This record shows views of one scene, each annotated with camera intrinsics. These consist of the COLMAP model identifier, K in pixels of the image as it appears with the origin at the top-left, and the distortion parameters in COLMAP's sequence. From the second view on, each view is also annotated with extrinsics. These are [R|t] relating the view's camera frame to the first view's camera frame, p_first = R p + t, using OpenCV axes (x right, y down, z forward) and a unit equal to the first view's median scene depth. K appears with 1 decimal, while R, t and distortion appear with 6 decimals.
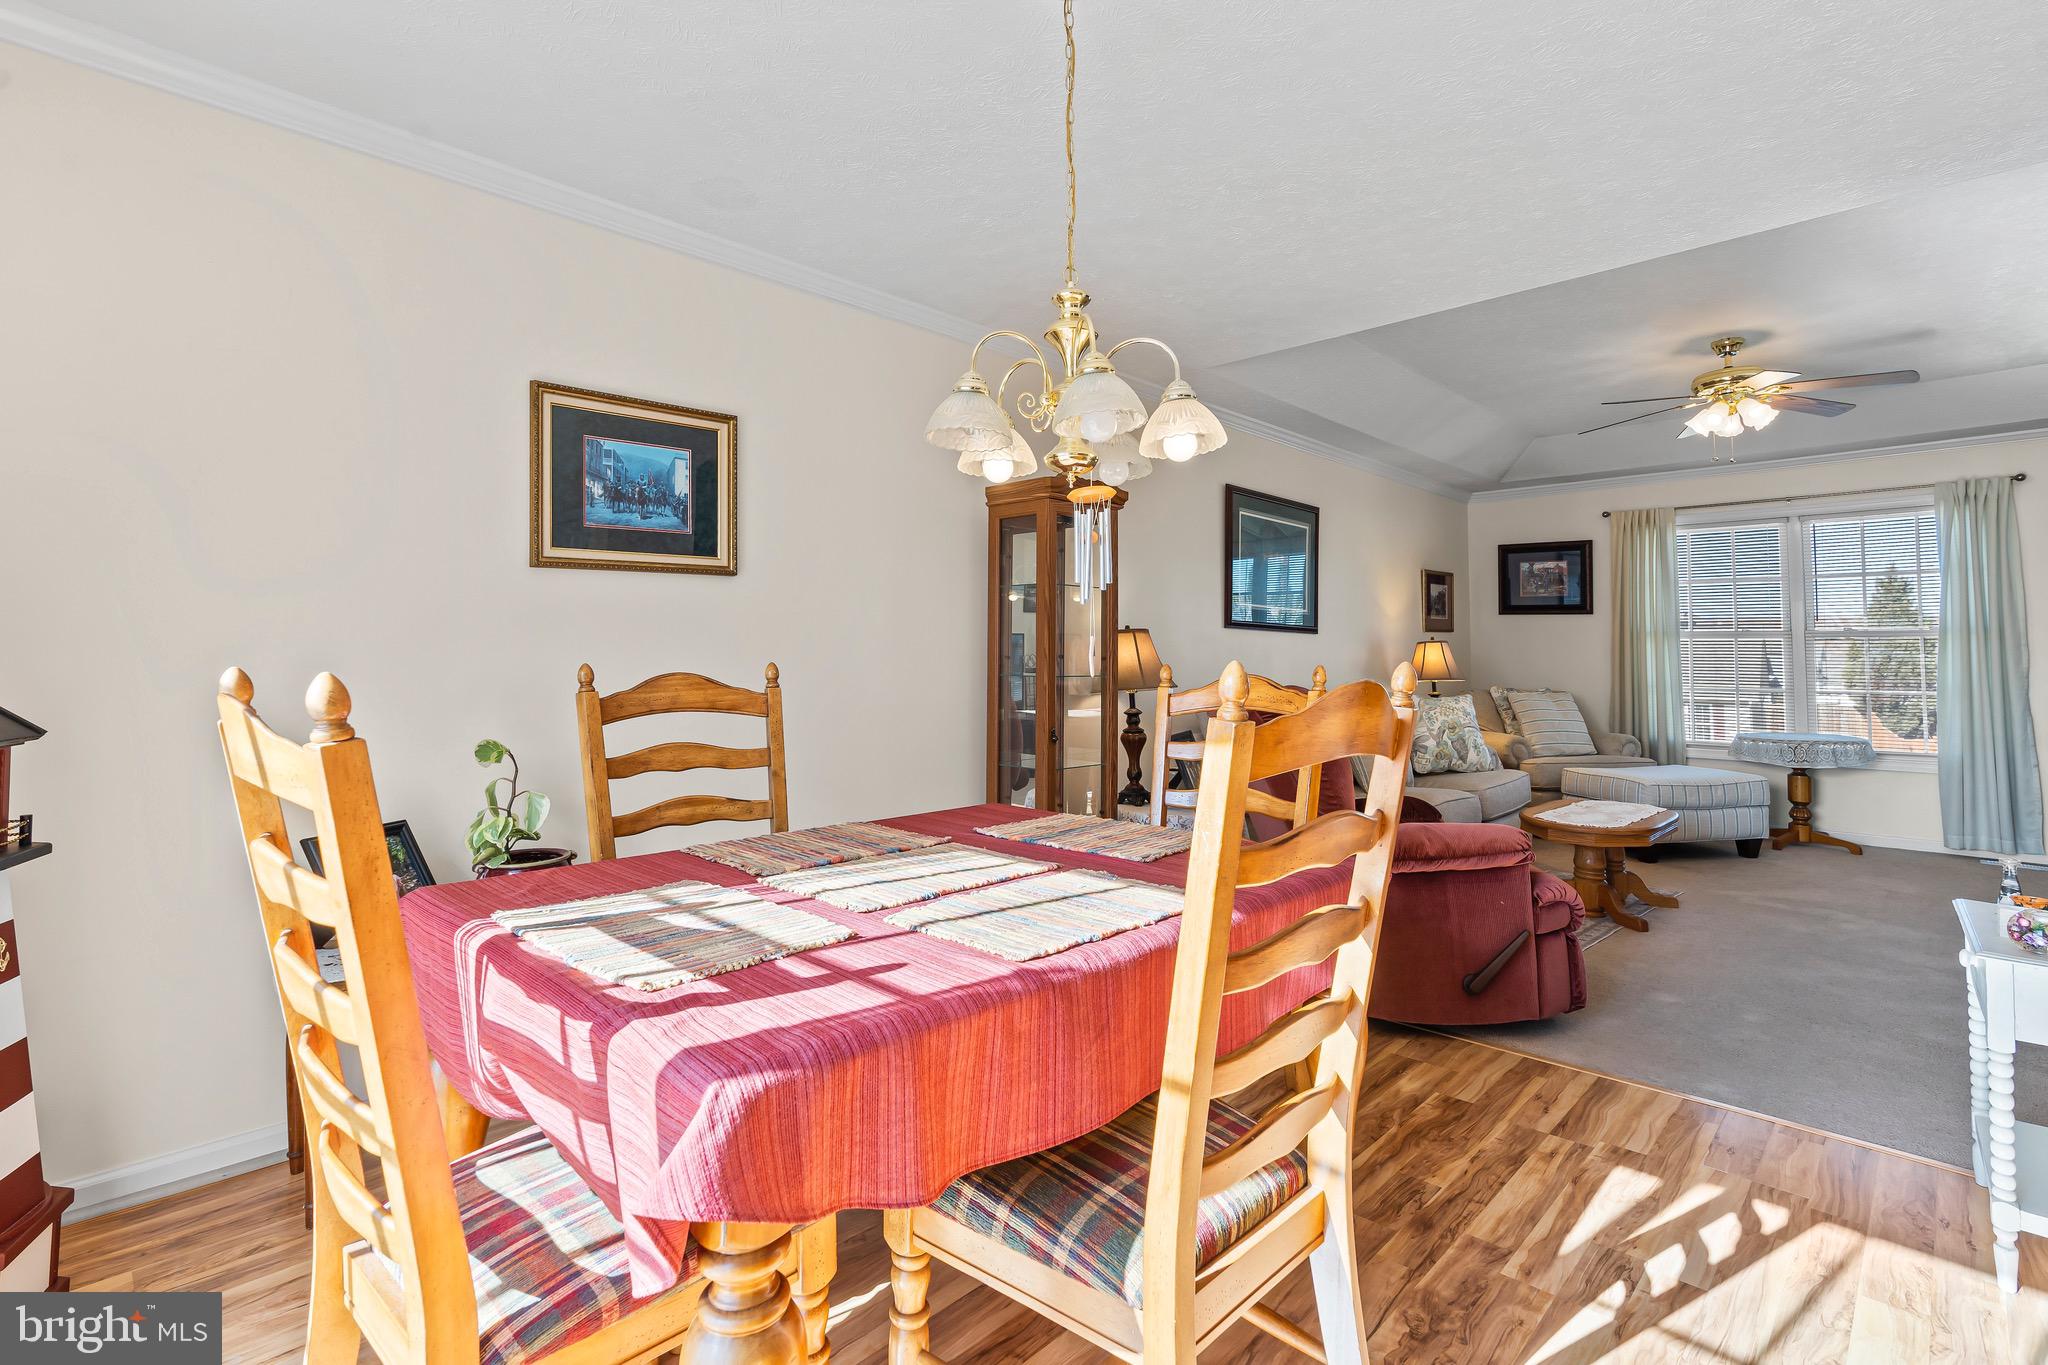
lens RADIAL K [[930.2, 0, 1013.1], [0, 930.2, 628.0], [0, 0, 1]] dist [-0.010058, 0.003588]
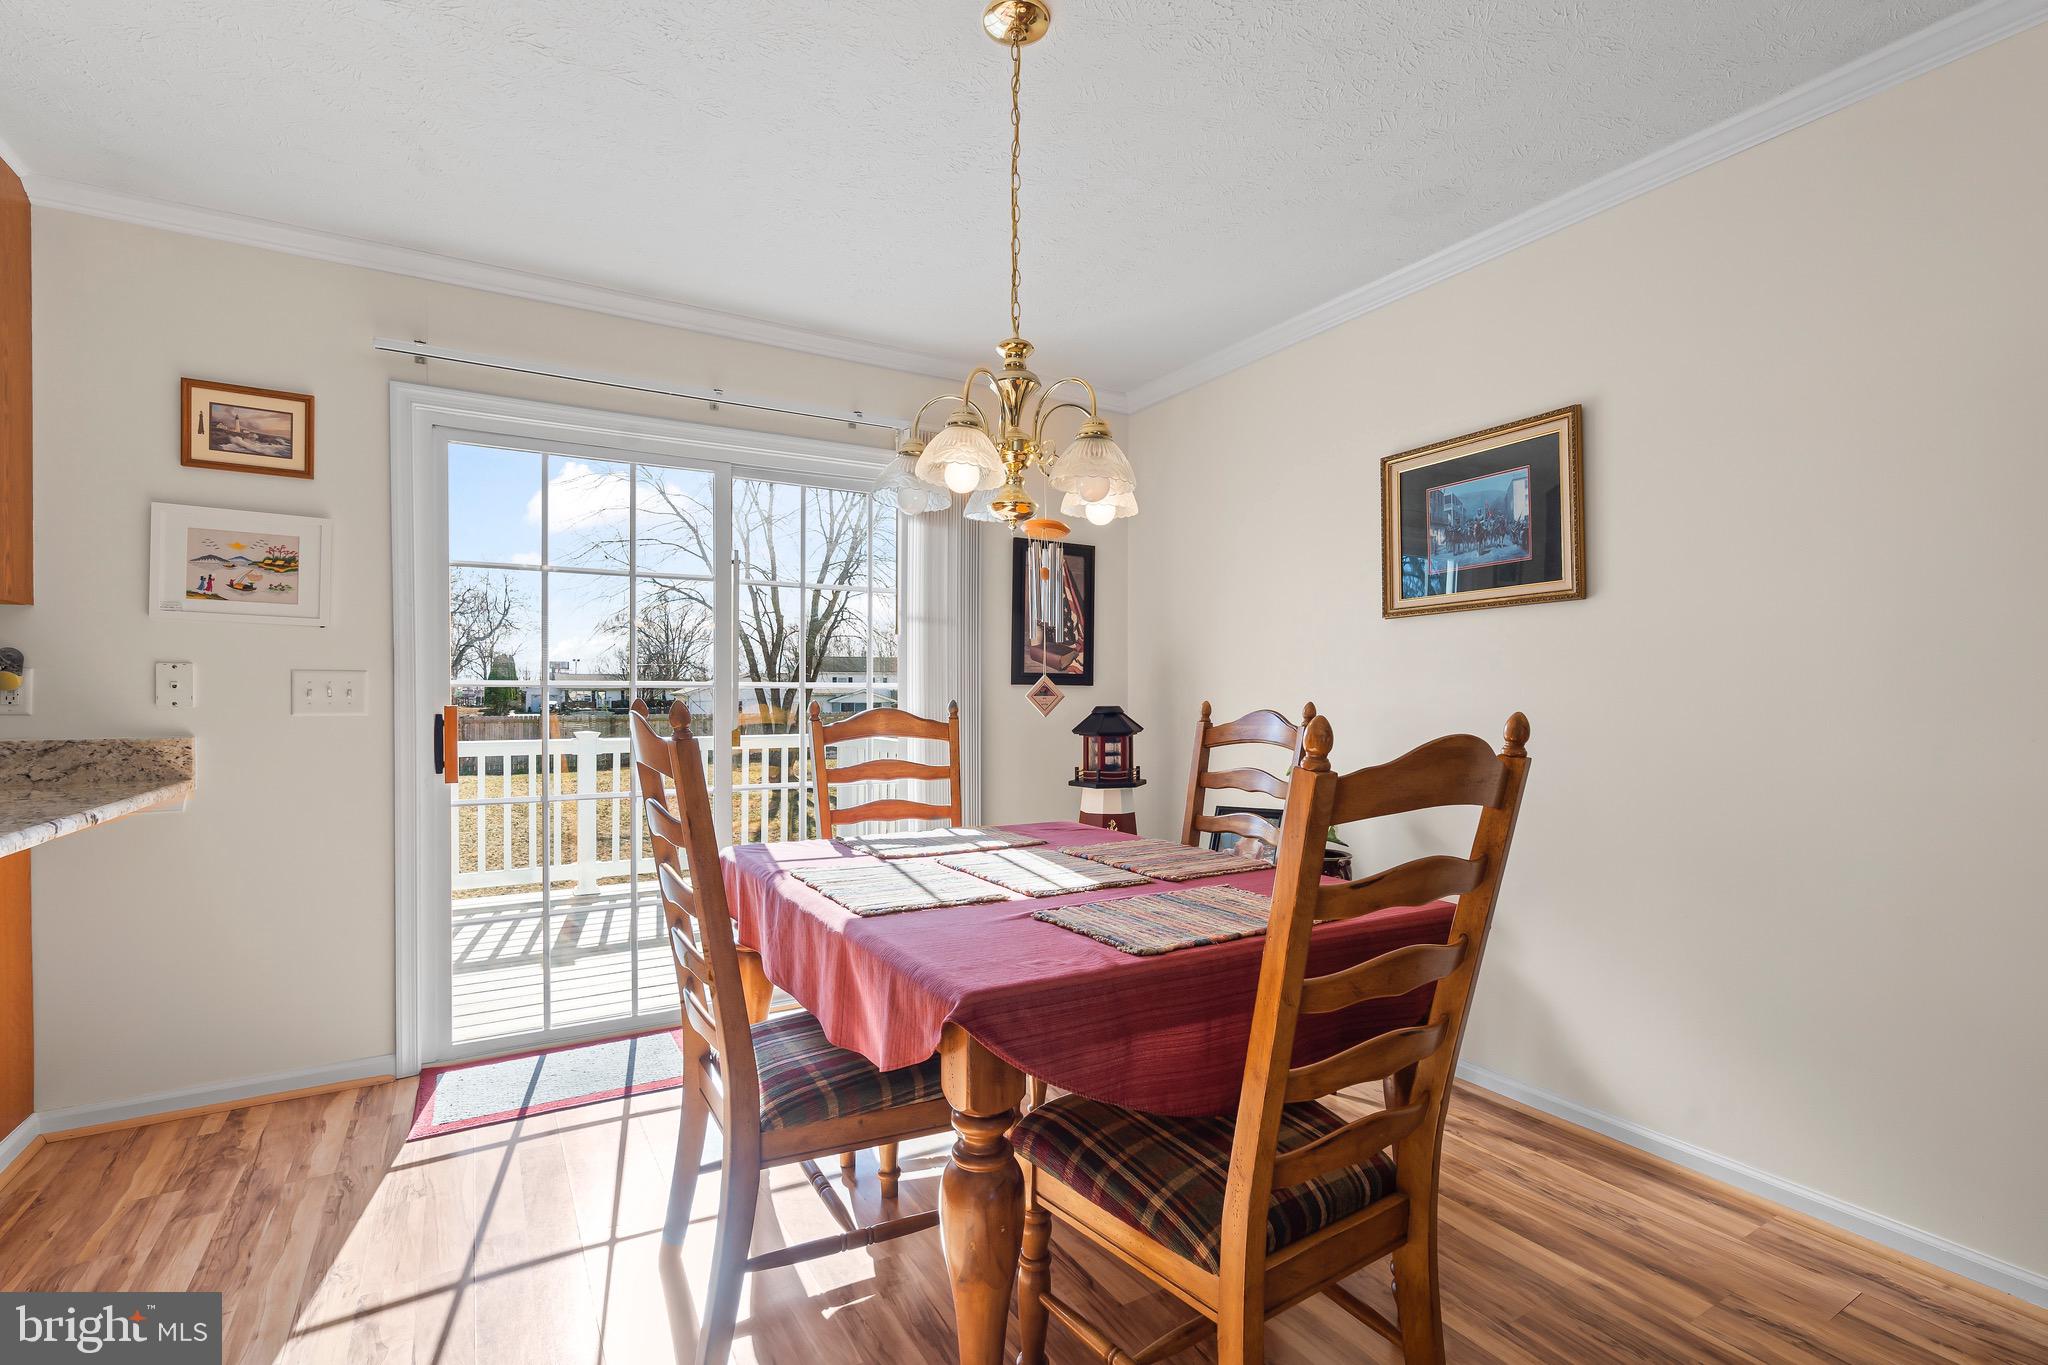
lens RADIAL K [[930.2, 0, 1025.1], [0, 930.2, 698.8], [0, 0, 1]] dist [-0.010058, 0.003588]
pose [[-0.240399, 0.004859, -0.970662, 0.523879], [0.029692, 0.999556, -0.002350, 0.017047], [0.970220, -0.029386, -0.240437, 0.606237]]
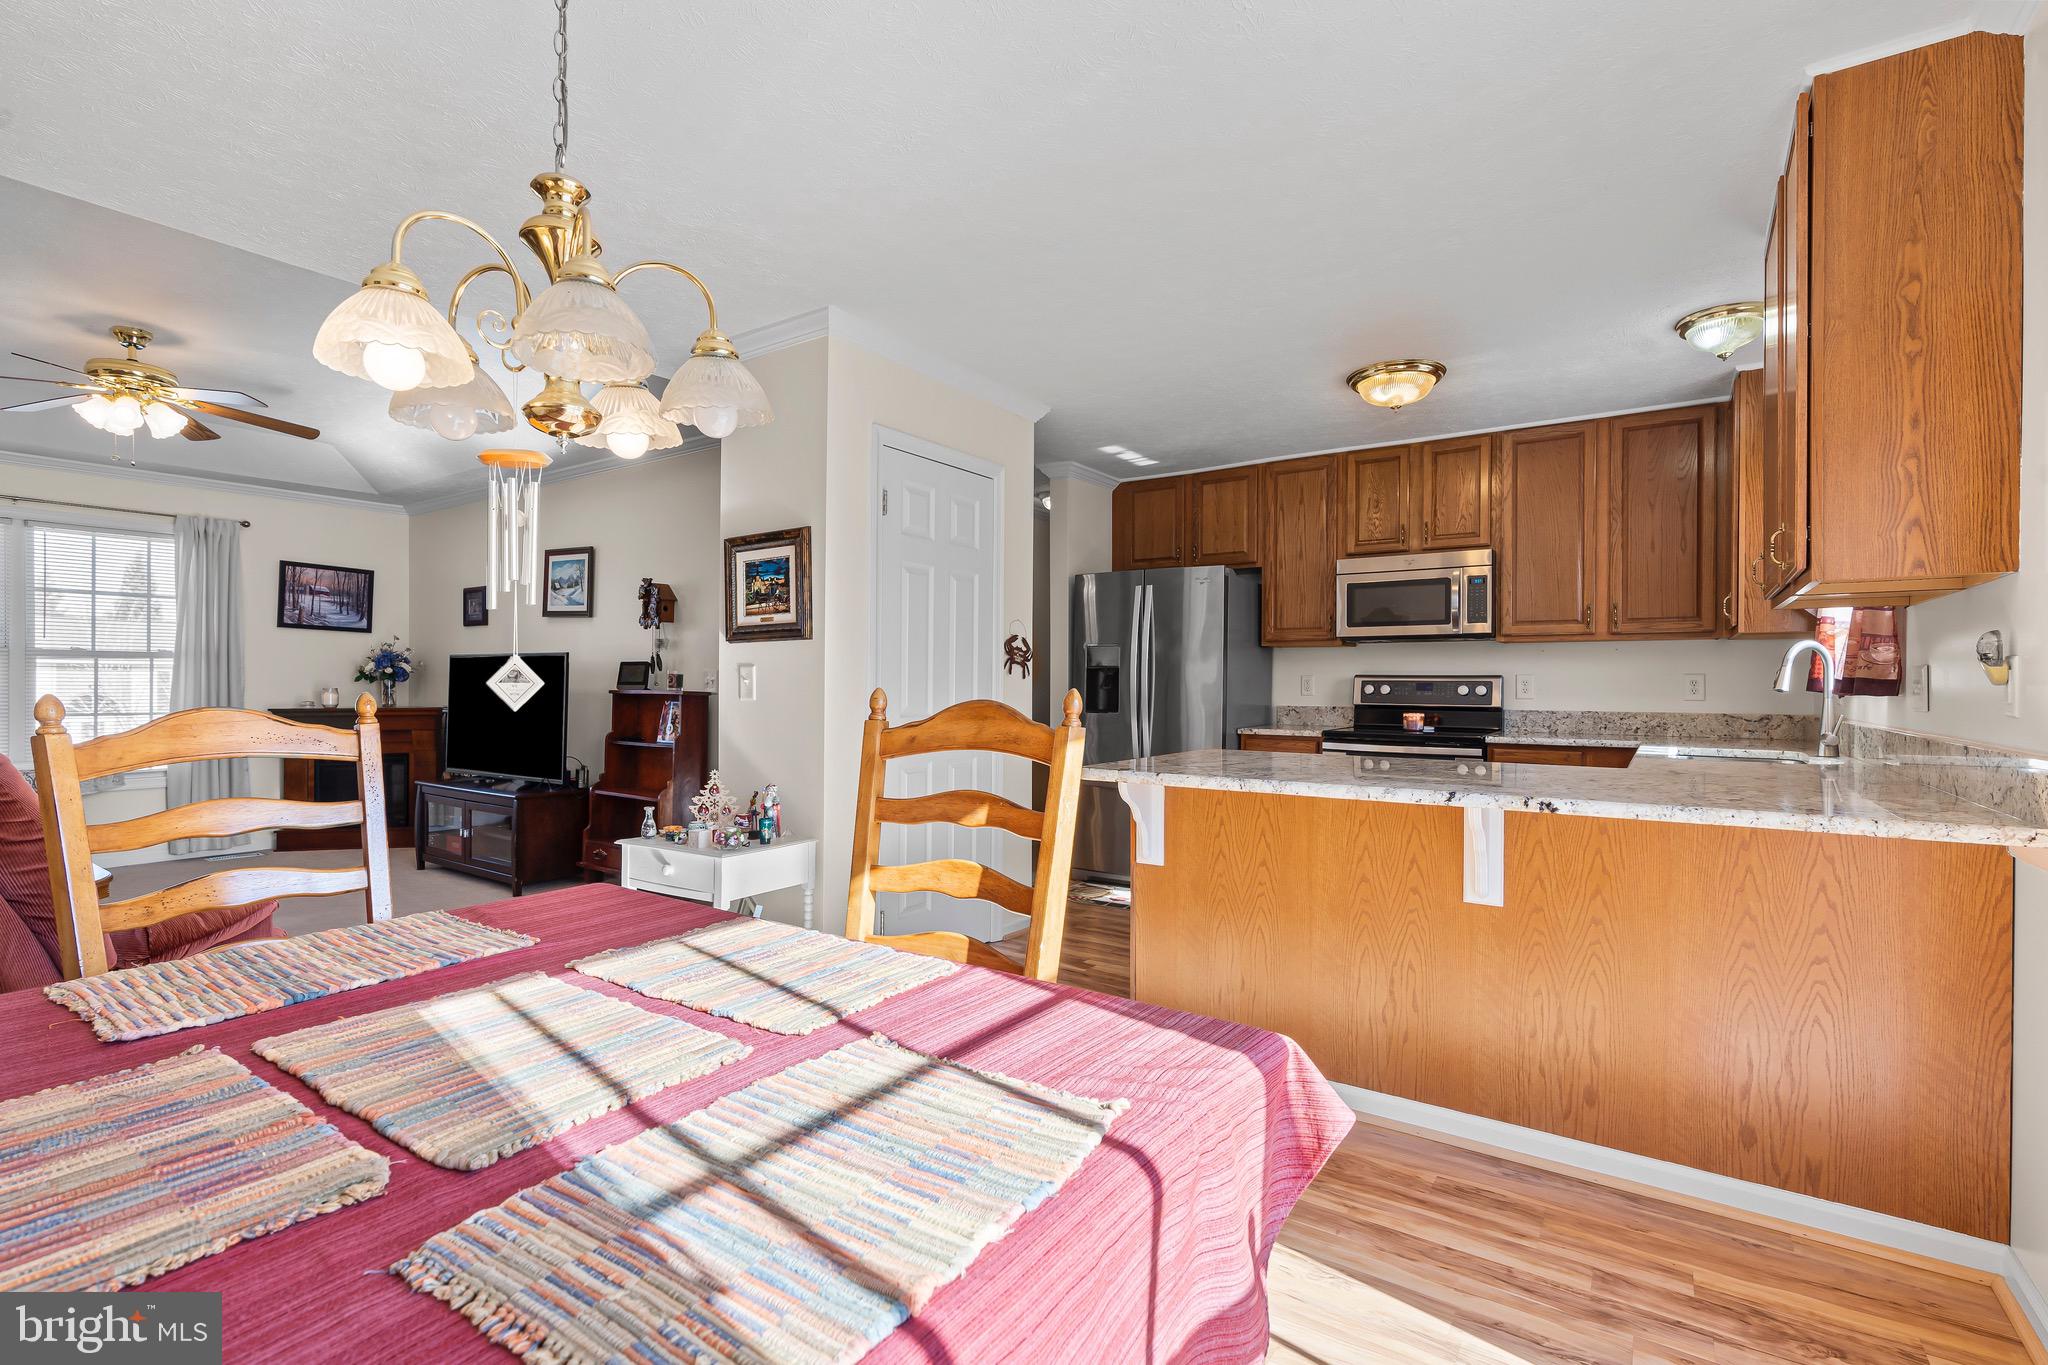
lens RADIAL K [[930.2, 0, 1018.3], [0, 930.2, 690.6], [0, 0, 1]] dist [-0.010058, 0.003588]
pose [[-0.185641, -0.010301, 0.982564, -0.347718], [-0.036652, 0.999322, 0.003552, 0.009107], [-0.981934, -0.035354, -0.185893, 0.373636]]
